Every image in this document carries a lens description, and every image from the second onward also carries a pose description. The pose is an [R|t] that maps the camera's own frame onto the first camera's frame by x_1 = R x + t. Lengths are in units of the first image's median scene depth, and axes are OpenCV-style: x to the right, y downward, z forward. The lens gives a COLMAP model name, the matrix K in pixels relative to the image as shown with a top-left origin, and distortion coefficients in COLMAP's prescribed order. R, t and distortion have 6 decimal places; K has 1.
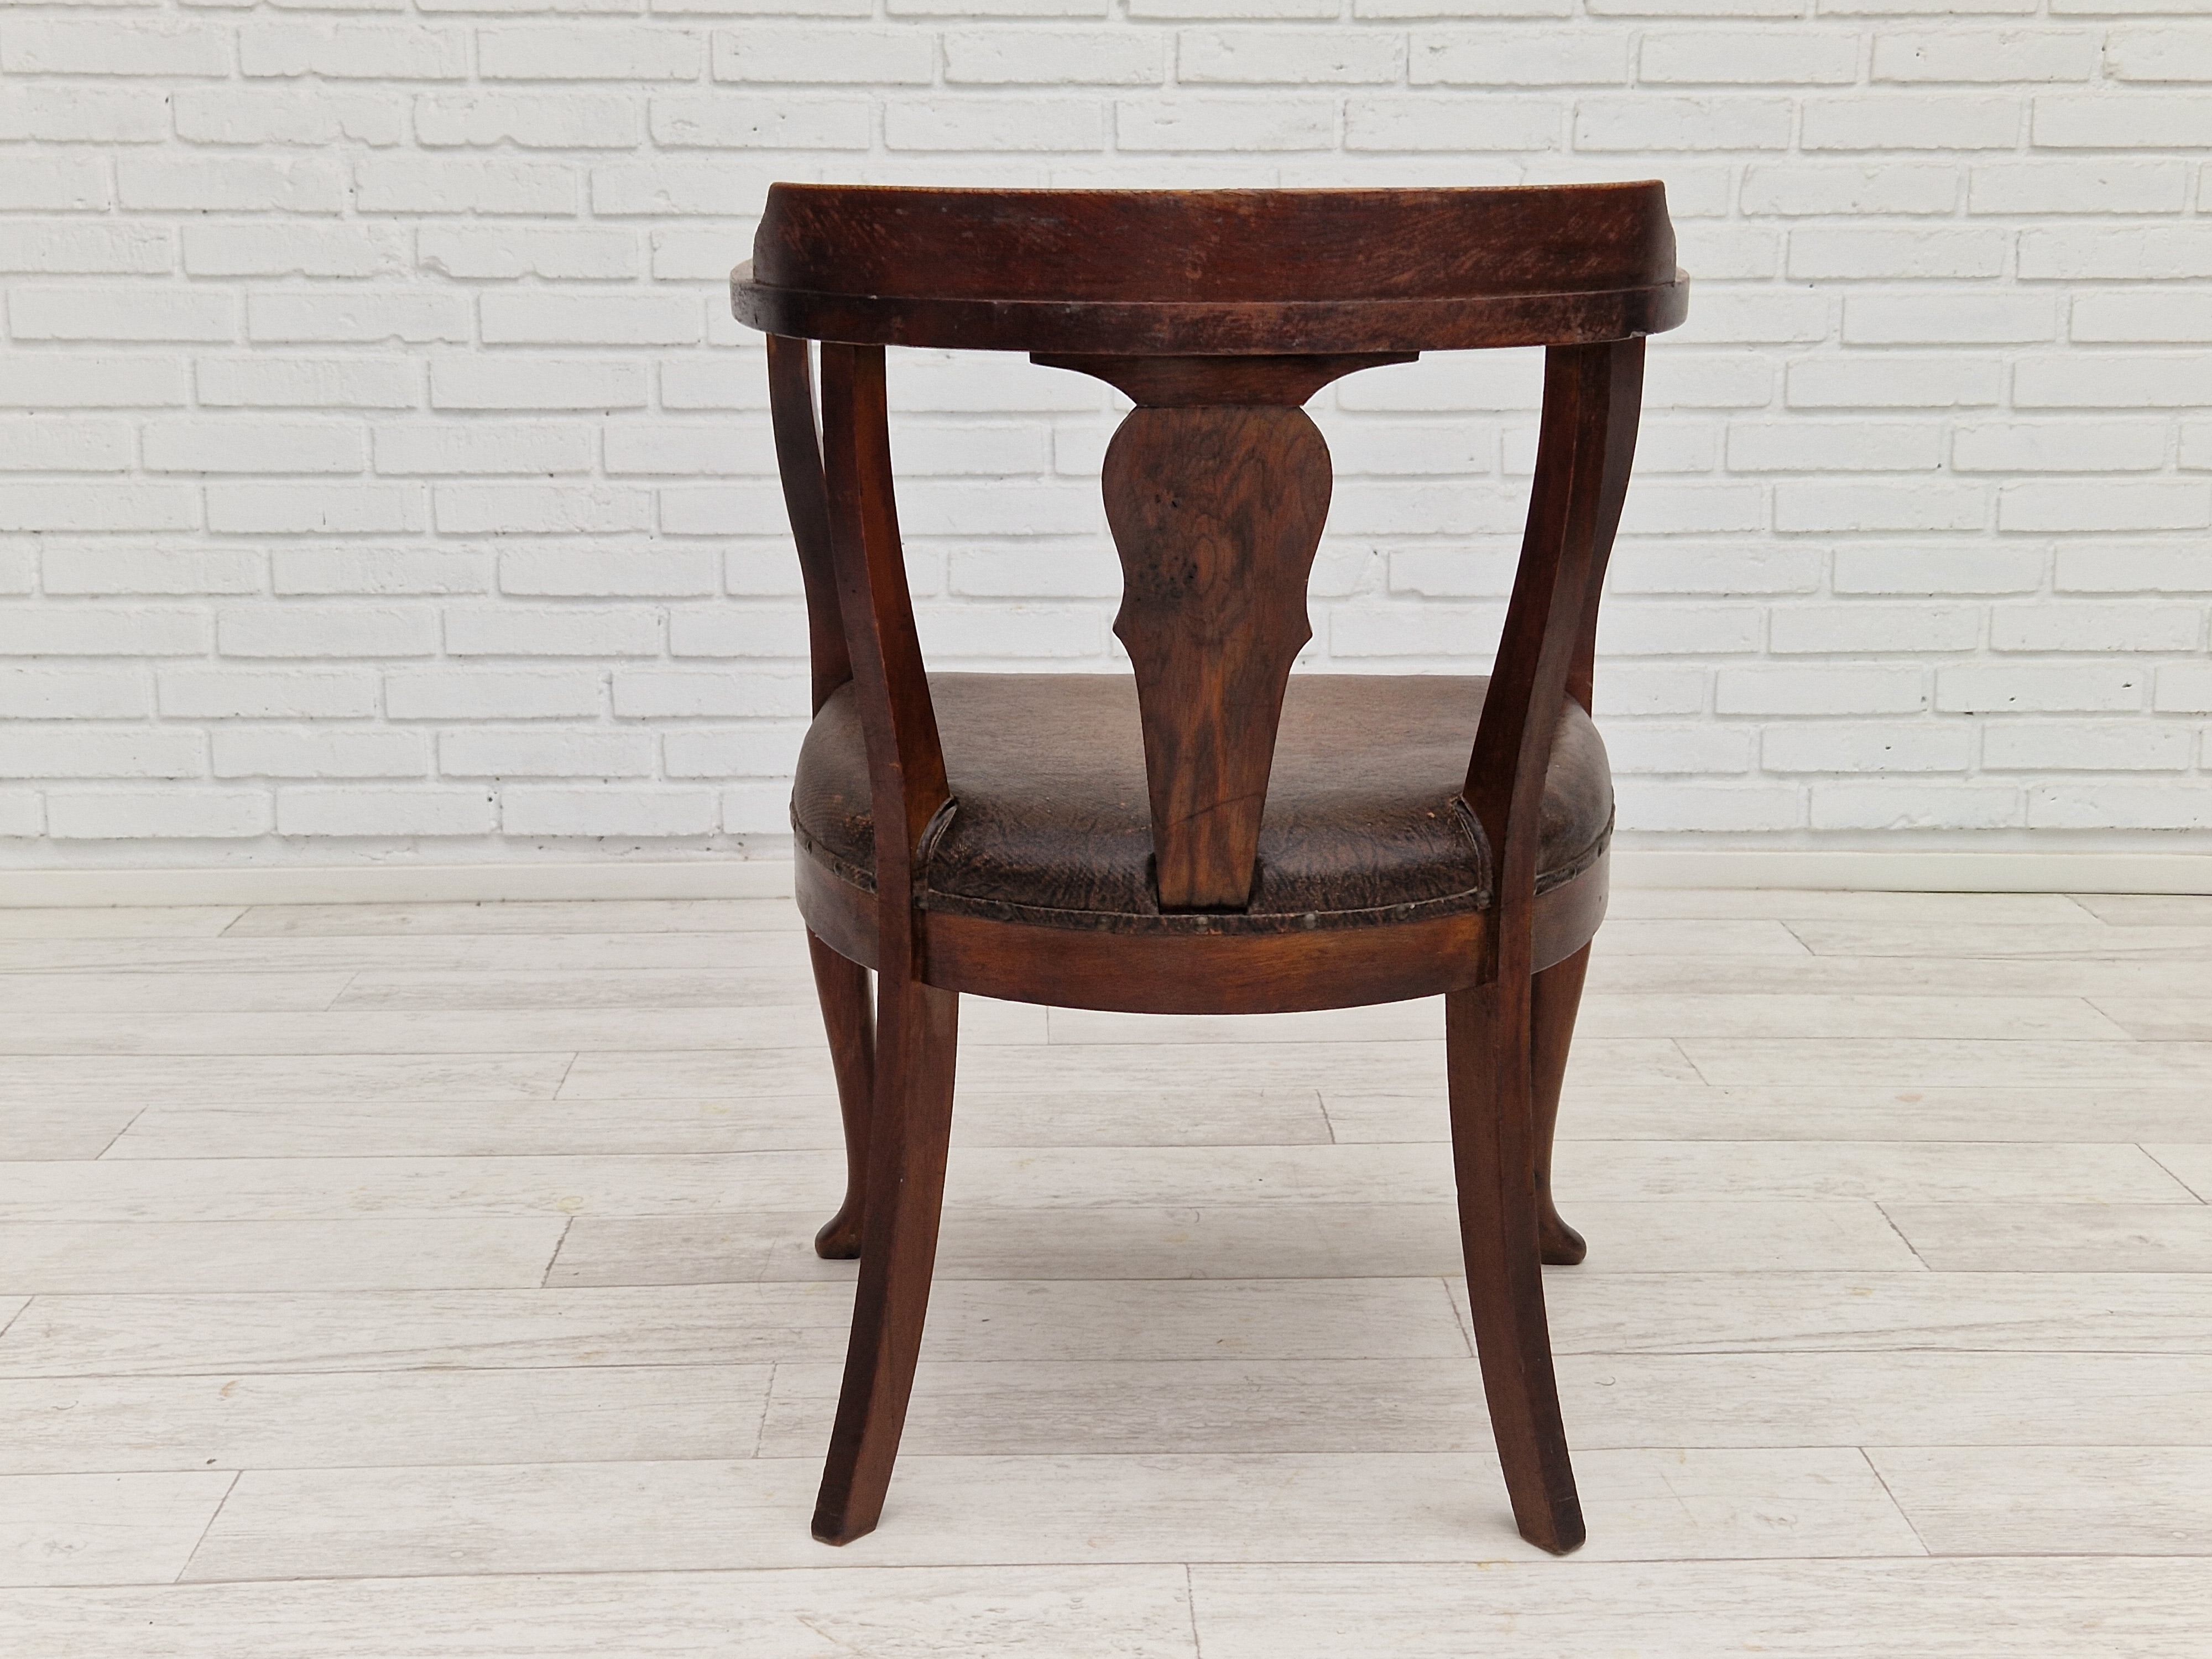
lens RADIAL K [[2875.1, 0, 1101.3], [0, 2875.1, 838.8], [0, 0, 1]] dist [0.067865, 0.000000]
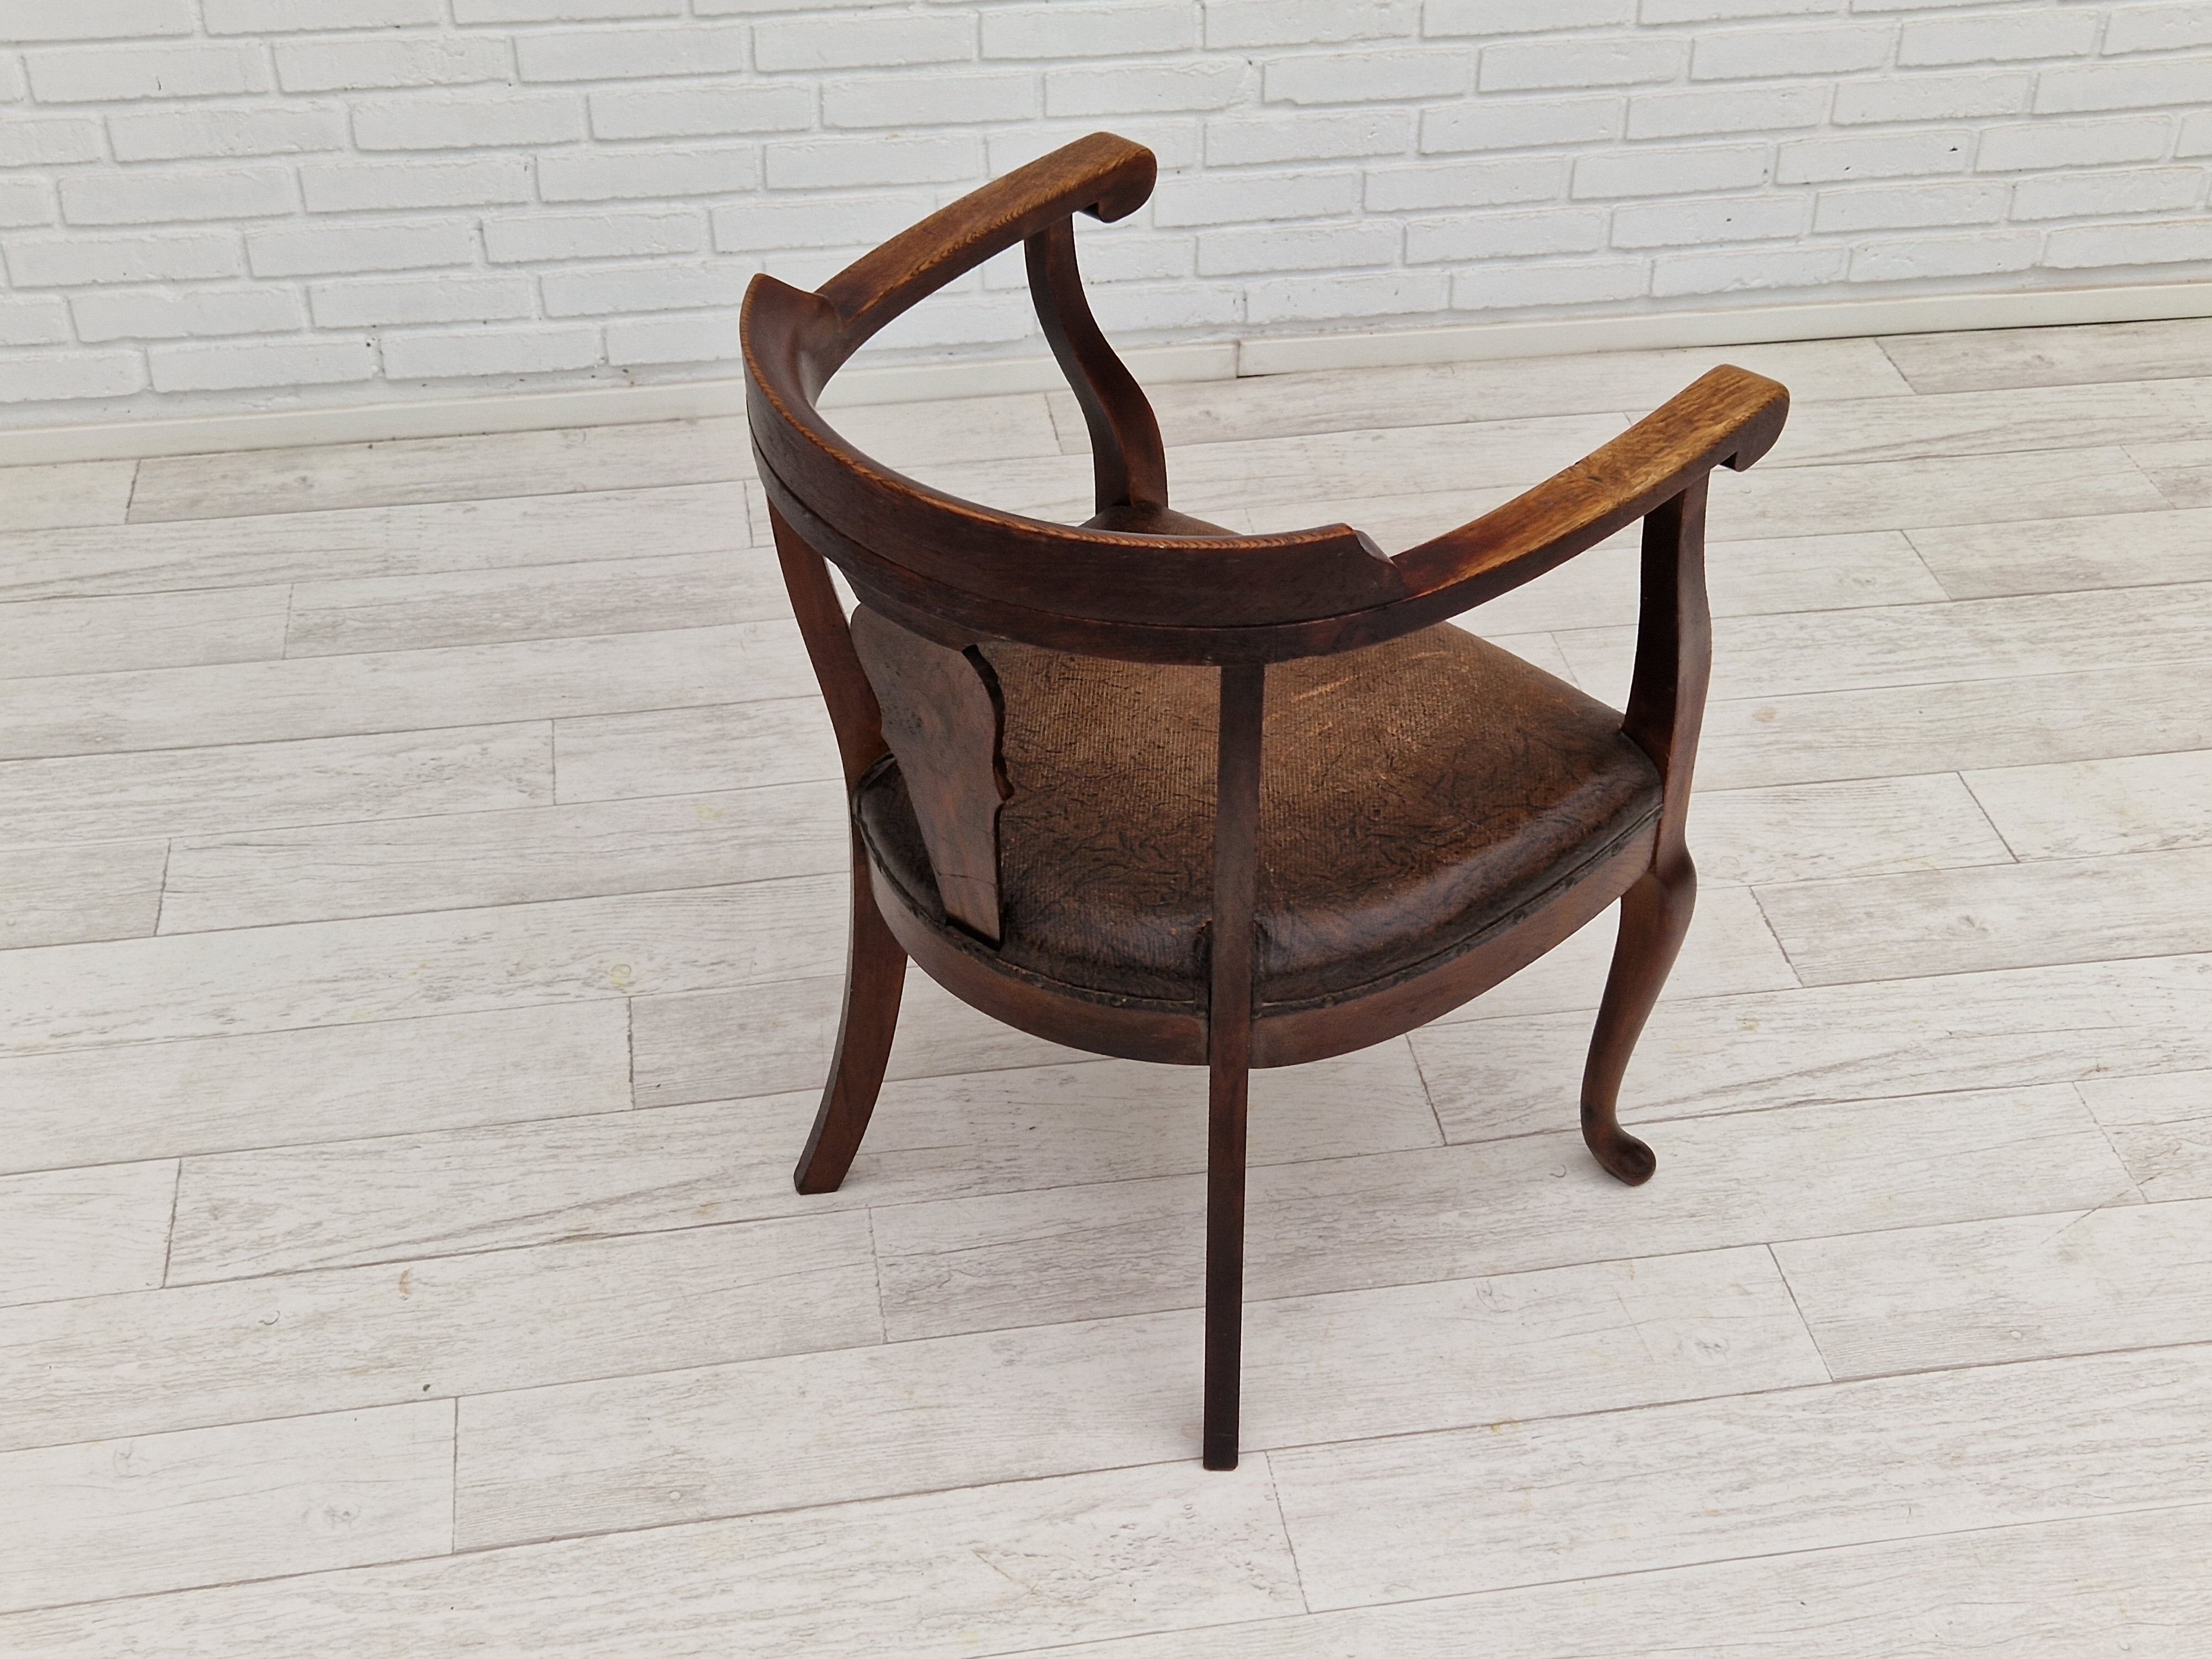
lens RADIAL K [[2875.1, 0, 1128.9], [0, 2875.1, 857.6], [0, 0, 1]] dist [0.067865, 0.000000]
pose [[0.990378, -0.075724, 0.115836, -0.102877], [0.019869, 0.906151, 0.422487, -0.341304], [-0.136957, -0.416120, 0.898937, -0.007931]]
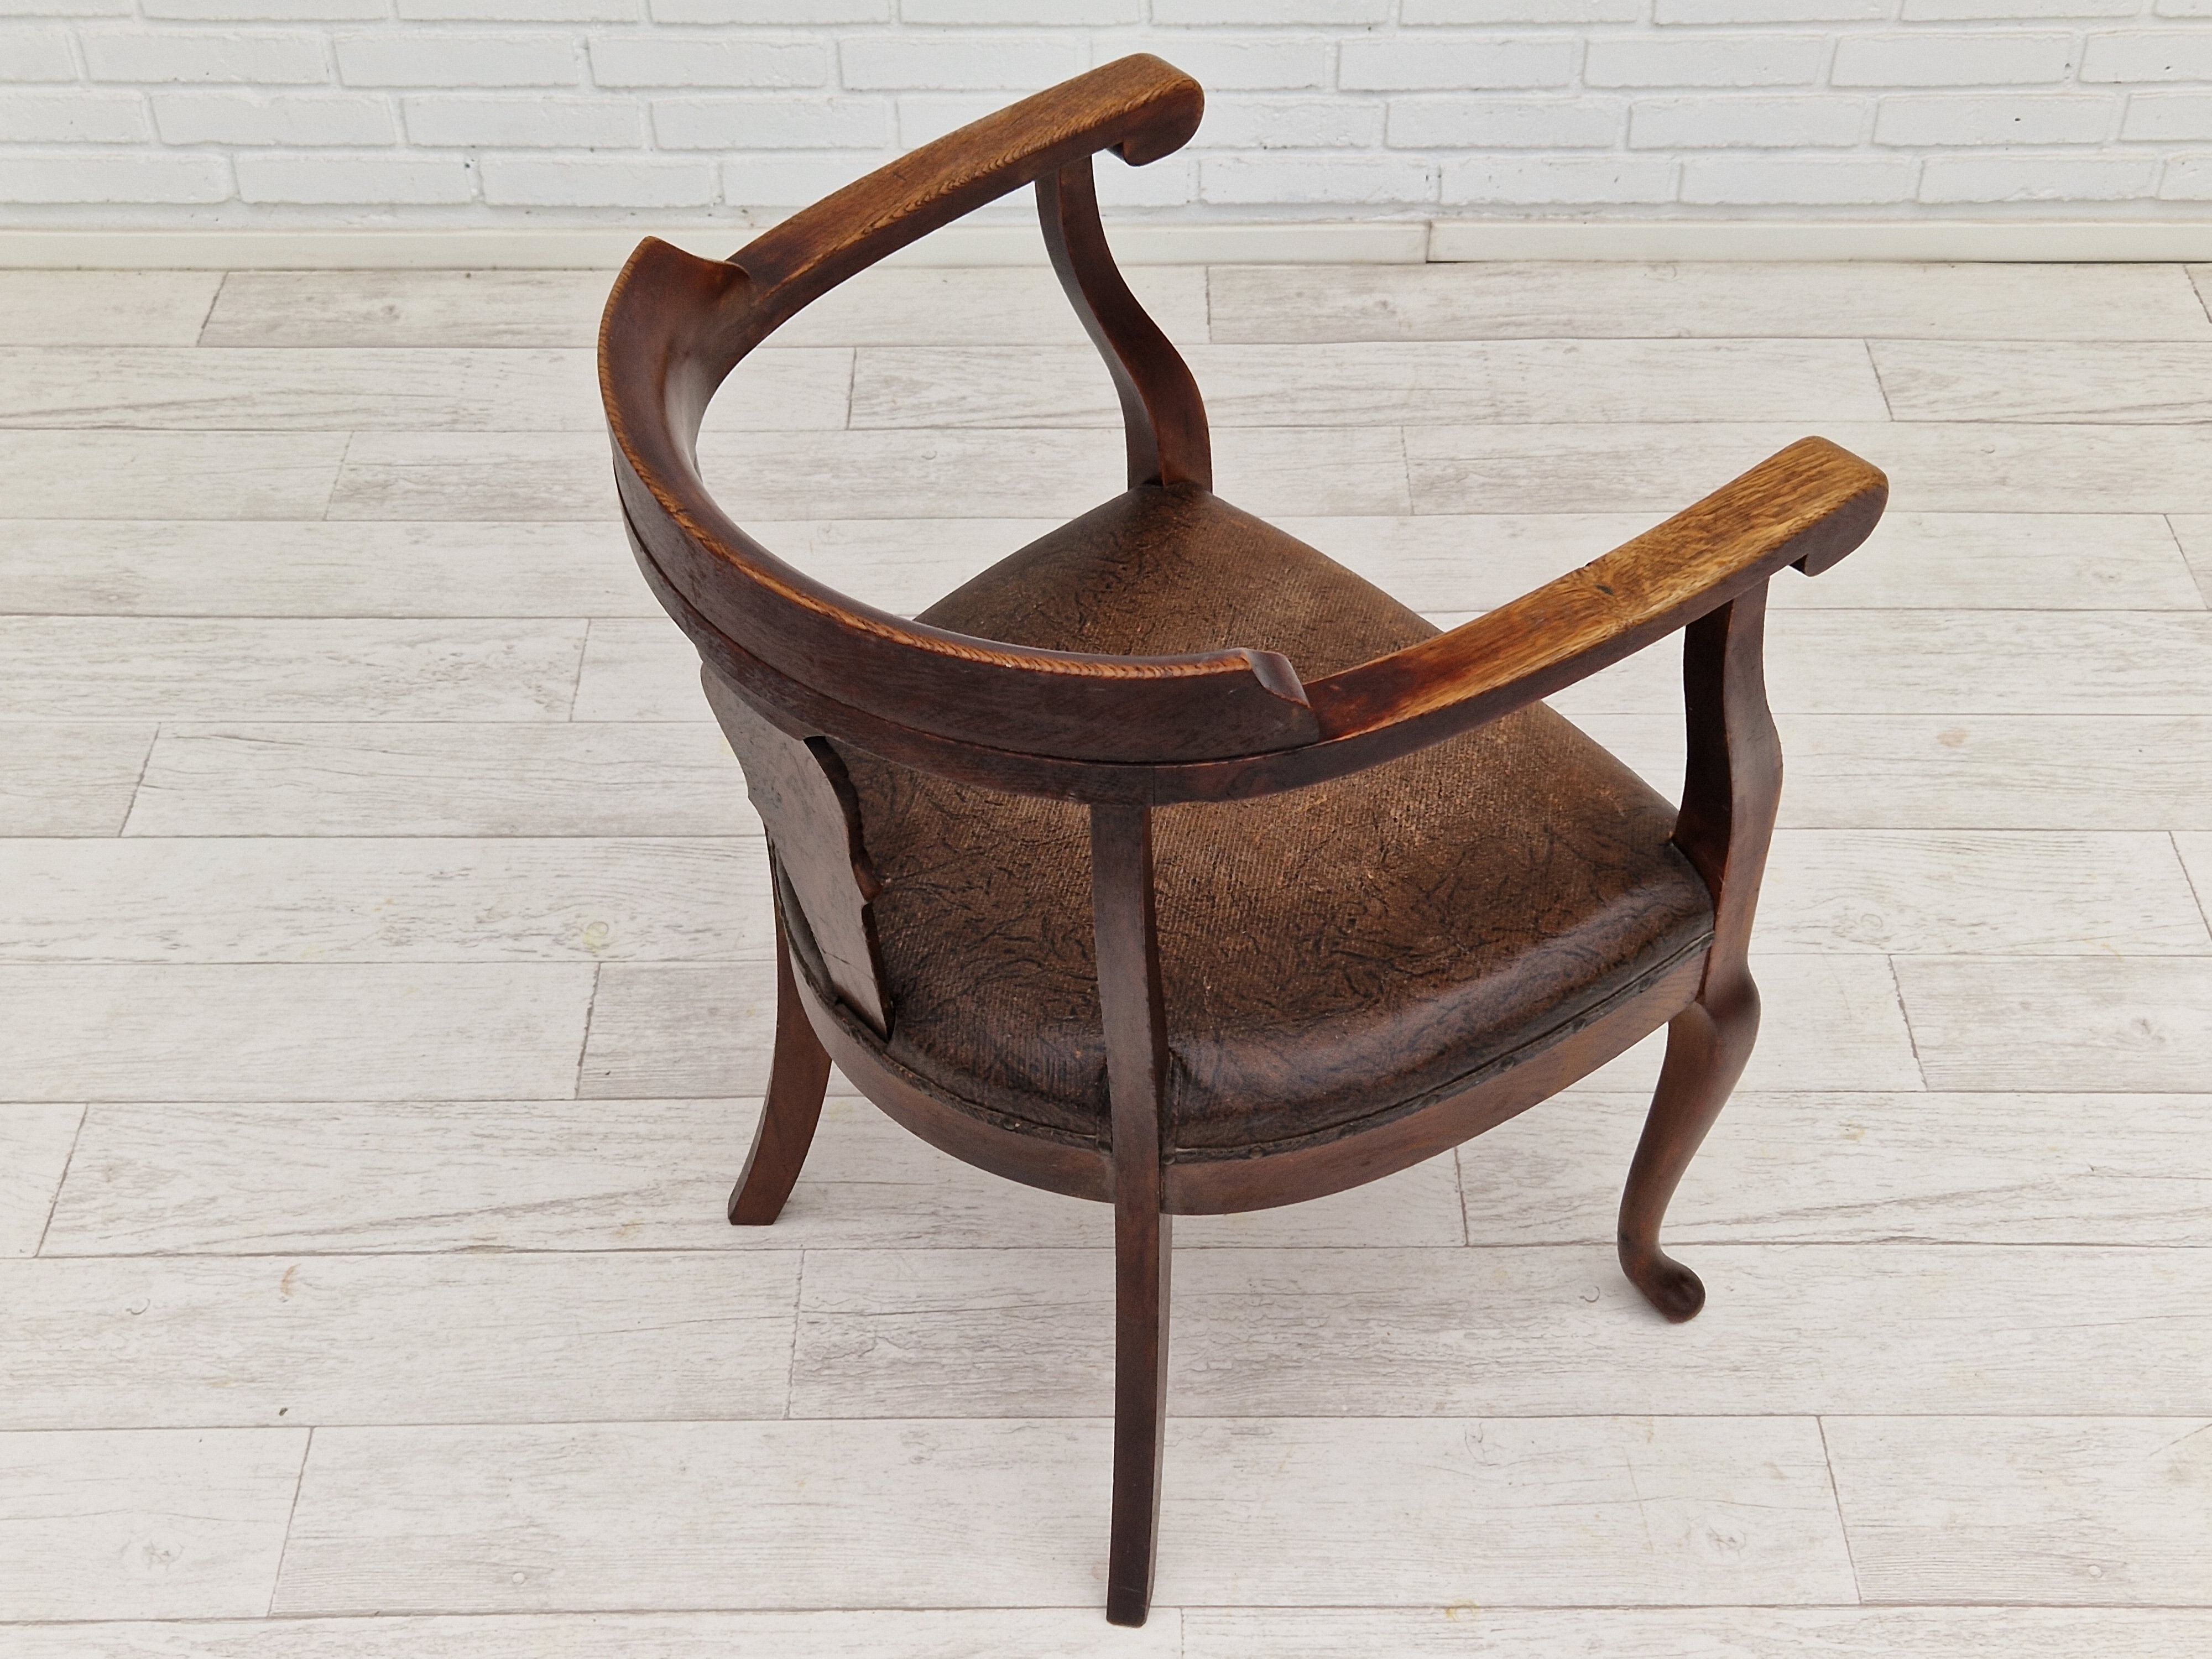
lens RADIAL K [[2875.1, 0, 1119.6], [0, 2875.1, 865.9], [0, 0, 1]] dist [0.067865, 0.000000]
pose [[0.999828, 0.013941, -0.012230, 0.010391], [-0.005792, 0.861225, 0.508191, -0.366023], [0.017618, -0.508033, 0.861158, 0.129963]]
